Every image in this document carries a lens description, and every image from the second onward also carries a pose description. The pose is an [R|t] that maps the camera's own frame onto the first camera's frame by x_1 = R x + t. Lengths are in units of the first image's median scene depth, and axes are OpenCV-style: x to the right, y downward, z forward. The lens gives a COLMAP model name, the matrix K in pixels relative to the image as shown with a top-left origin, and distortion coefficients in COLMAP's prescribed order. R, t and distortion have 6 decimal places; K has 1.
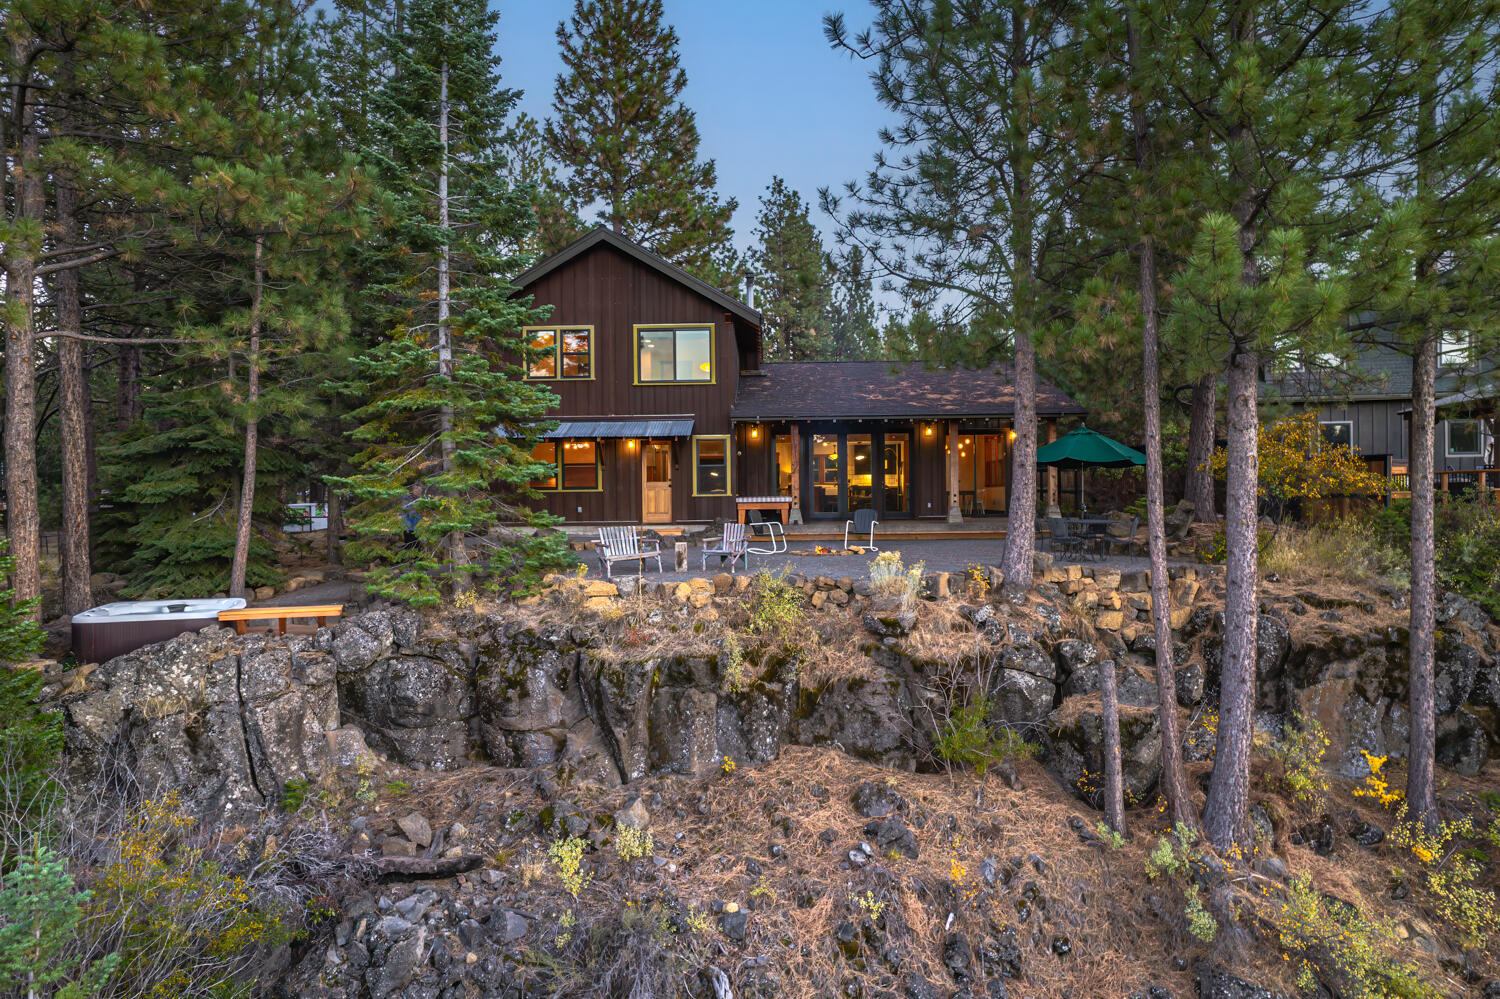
lens RADIAL K [[976.0, 0, 770.0], [0, 976.0, 530.0], [0, 0, 1]] dist [-0.063075, 0.047659]
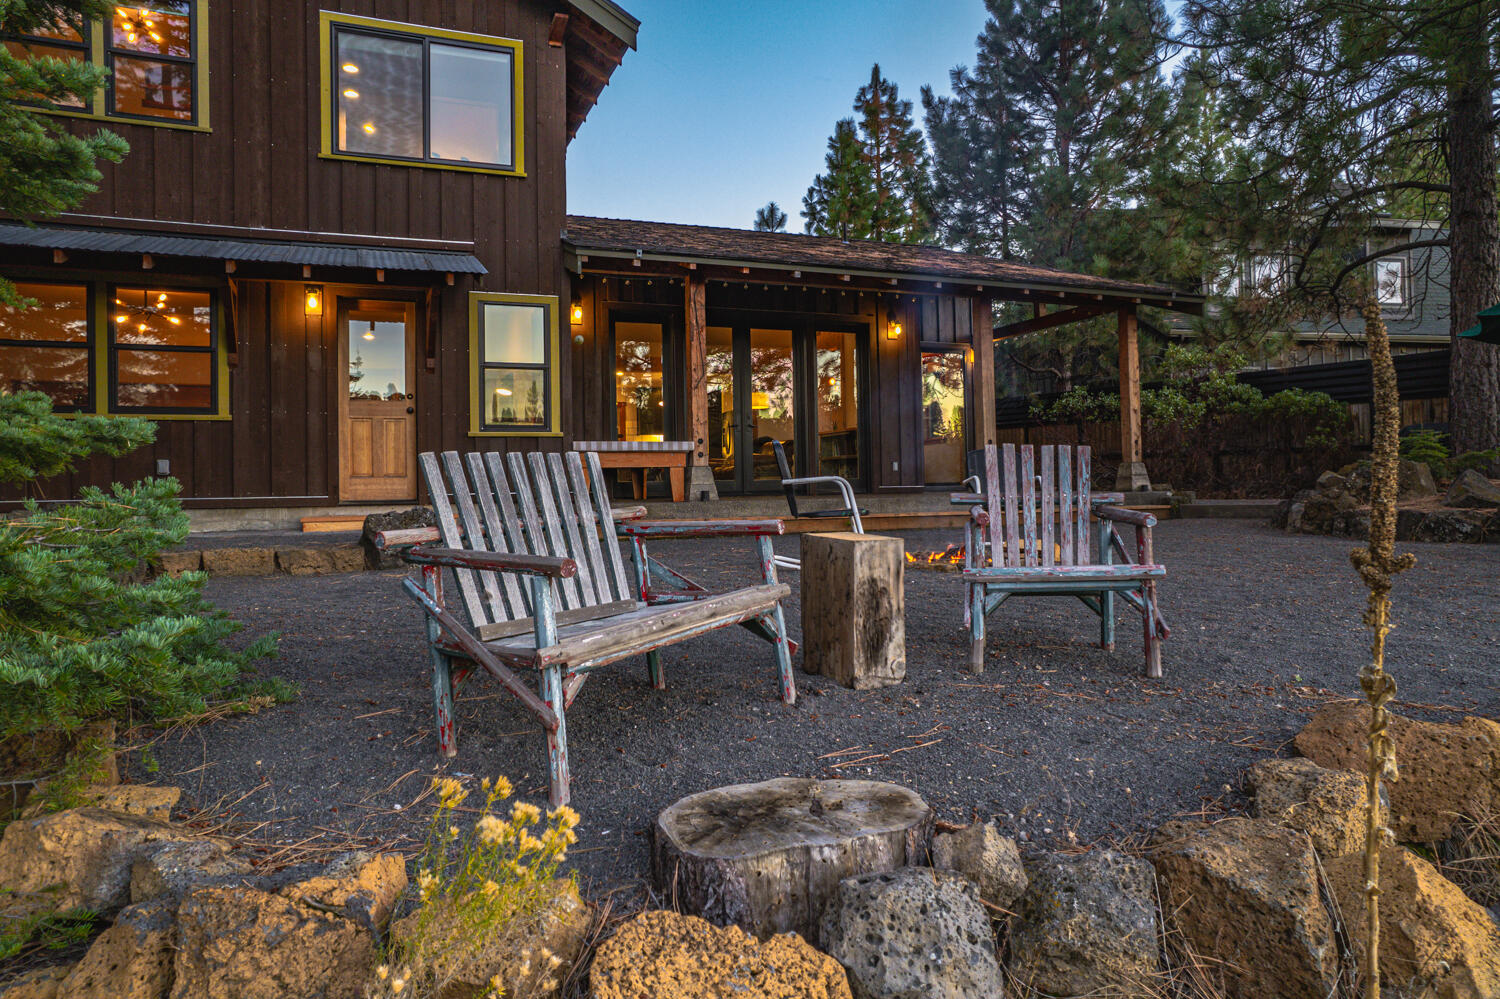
lens RADIAL K [[976.0, 0, 756.6], [0, 976.0, 494.1], [0, 0, 1]] dist [-0.063075, 0.047659]
pose [[0.921980, -0.007067, 0.387173, -0.196822], [0.022219, 0.999152, -0.034673, 0.012166], [-0.386600, 0.040570, 0.921355, 0.877542]]
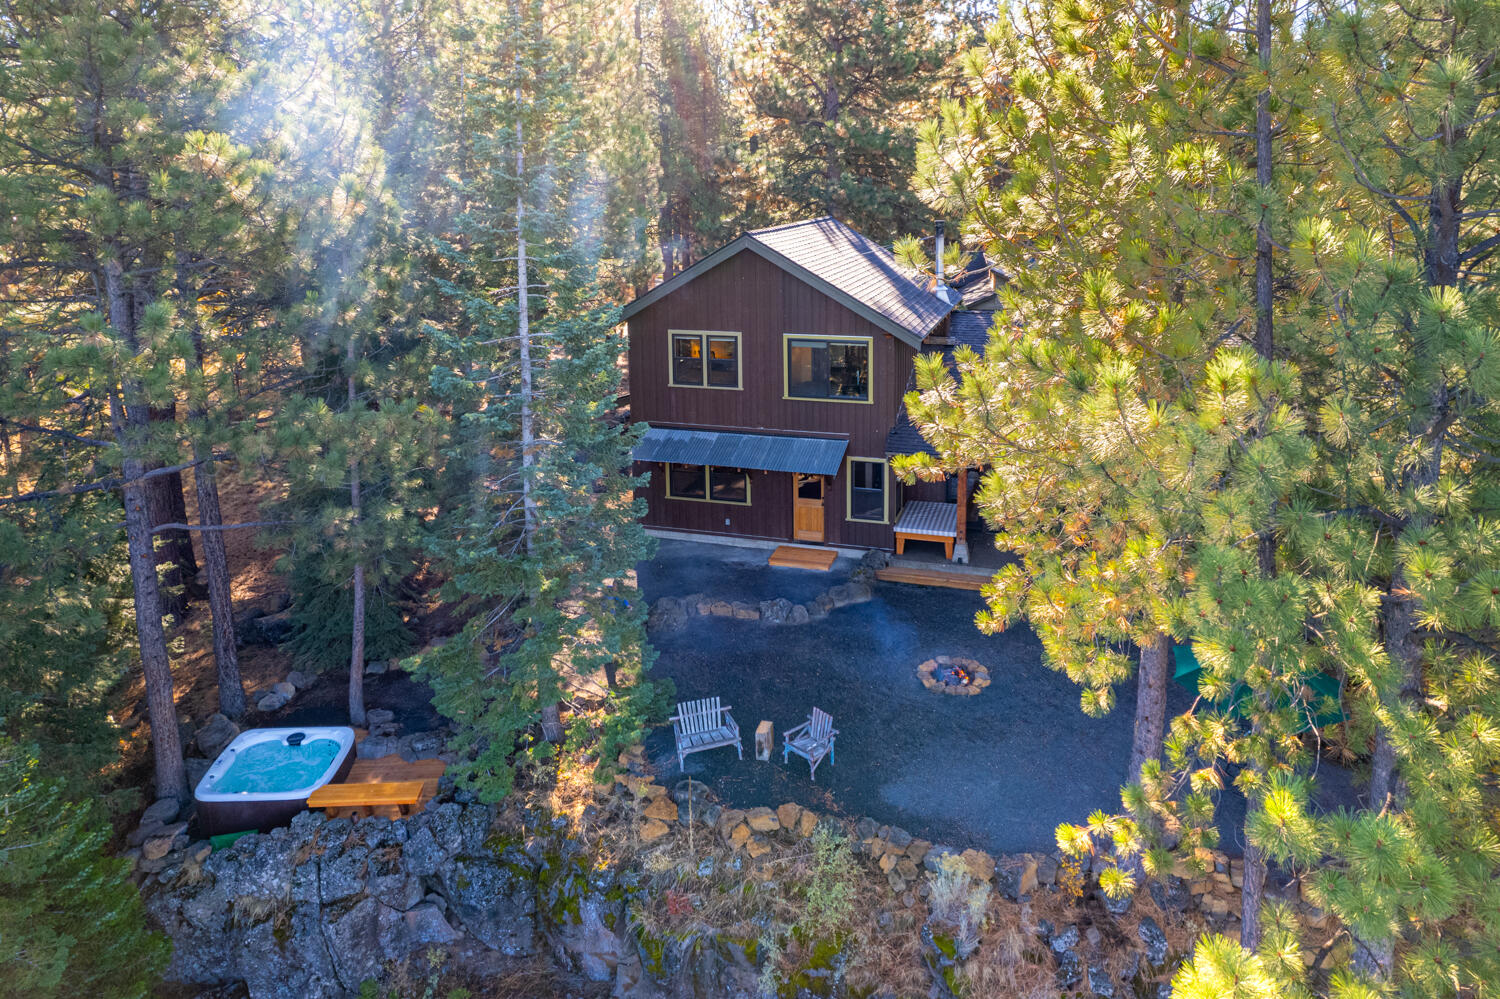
lens RADIAL K [[1057.9, 0, 764.5], [0, 1057.9, 336.0], [0, 0, 1]] dist [-0.037150, 0.002072]
pose [[0.955643, 0.049728, -0.290298, 0.191150], [-0.009182, 0.990195, 0.139393, -0.522645], [0.294383, -0.130544, 0.946730, 0.113042]]
